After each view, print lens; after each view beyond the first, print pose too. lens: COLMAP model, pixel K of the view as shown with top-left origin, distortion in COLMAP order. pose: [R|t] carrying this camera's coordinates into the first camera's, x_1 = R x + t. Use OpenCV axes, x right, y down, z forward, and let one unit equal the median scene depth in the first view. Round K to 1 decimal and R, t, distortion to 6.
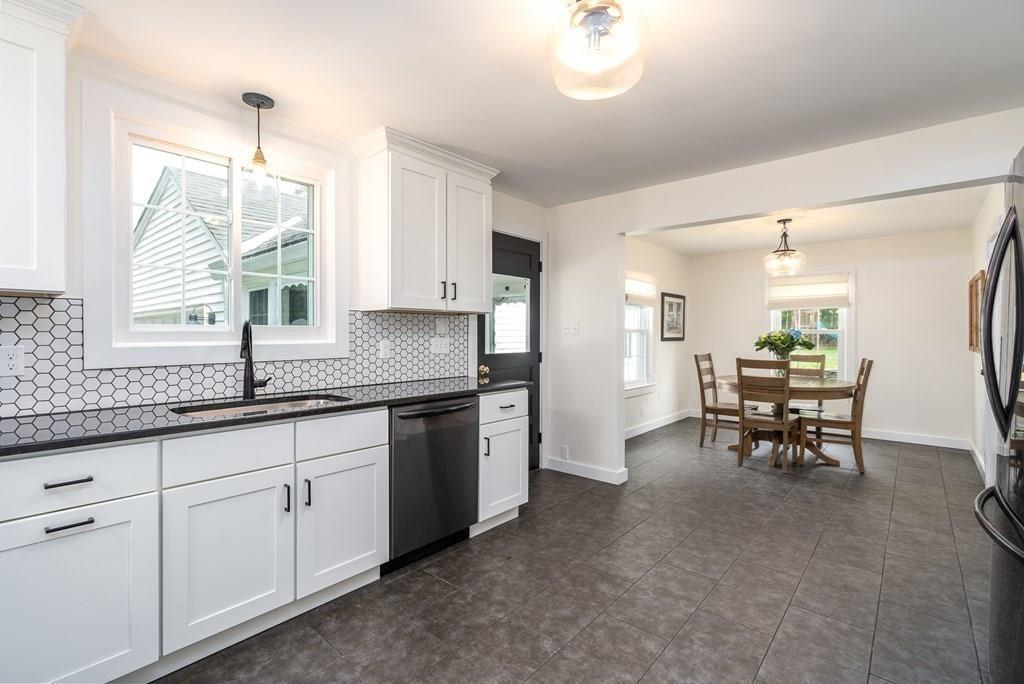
lens RADIAL K [[470.9, 0, 509.0], [0, 470.9, 337.9], [0, 0, 1]] dist [-0.002292, 0.000098]
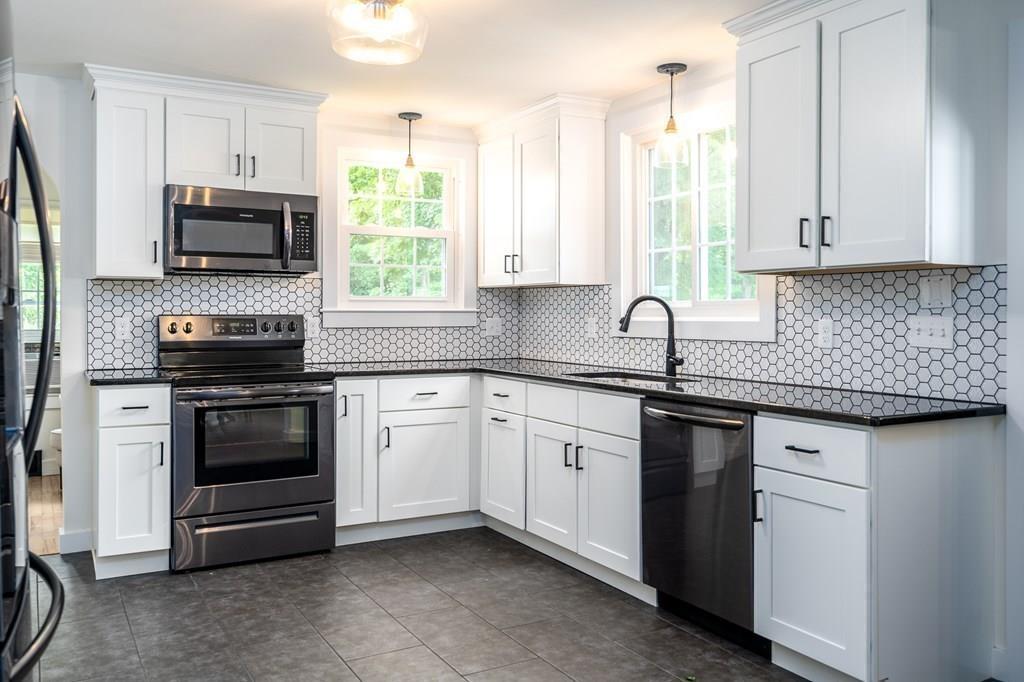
lens RADIAL K [[815.4, 0, 510.3], [0, 815.4, 336.2], [0, 0, 1]] dist [-0.006577, -0.000258]
pose [[-0.325880, 0.024603, -0.945091, 0.822617], [-0.010169, 0.999512, 0.029526, 0.000169], [0.945356, 0.019232, -0.325471, 0.875372]]
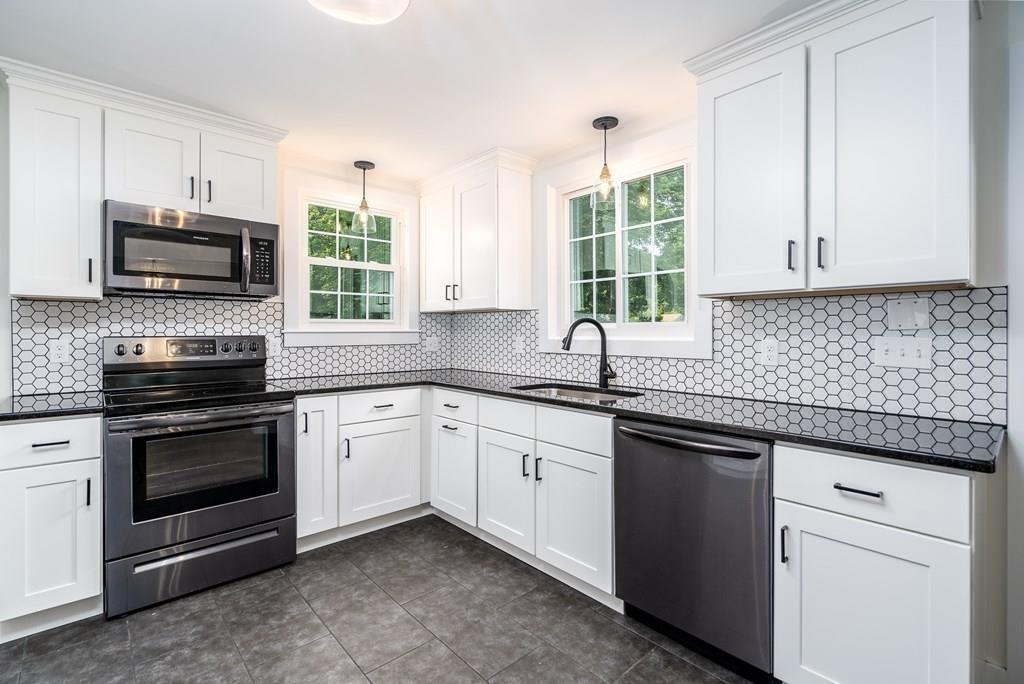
lens RADIAL K [[465.9, 0, 506.0], [0, 465.9, 336.9], [0, 0, 1]] dist [-0.002962, 0.000185]
pose [[-0.123090, 0.010922, -0.992335, 0.425531], [-0.007749, 0.999898, 0.011966, -0.003300], [0.992365, 0.009163, -0.122993, 0.639767]]
